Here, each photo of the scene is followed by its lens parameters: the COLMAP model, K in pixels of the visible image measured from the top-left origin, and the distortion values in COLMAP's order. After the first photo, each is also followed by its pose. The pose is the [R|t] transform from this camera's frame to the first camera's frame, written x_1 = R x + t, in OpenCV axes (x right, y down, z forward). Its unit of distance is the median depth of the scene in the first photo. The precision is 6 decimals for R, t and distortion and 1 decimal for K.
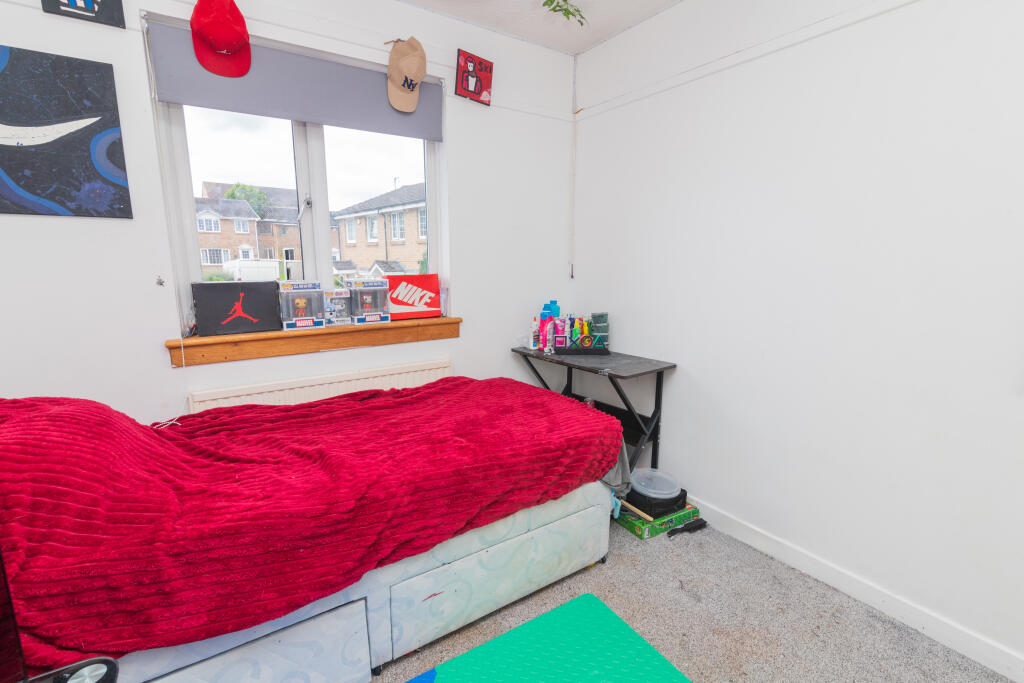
lens RADIAL K [[467.4, 0, 512.0], [0, 467.4, 342.7], [0, 0, 1]] dist [0.005846, 0.001278]
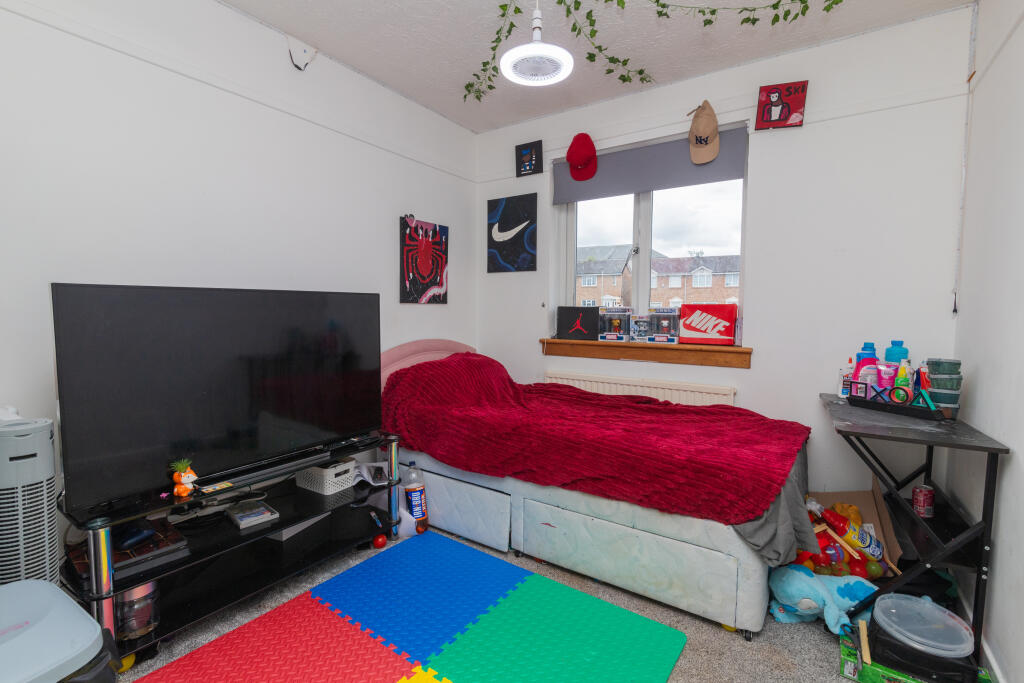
lens RADIAL K [[467.4, 0, 510.9], [0, 467.4, 342.7], [0, 0, 1]] dist [0.005846, 0.001278]
pose [[0.380161, 0.068144, -0.922407, 0.654421], [-0.174618, 0.984636, 0.000774, 0.023175], [0.908288, 0.160774, 0.386219, 0.186649]]
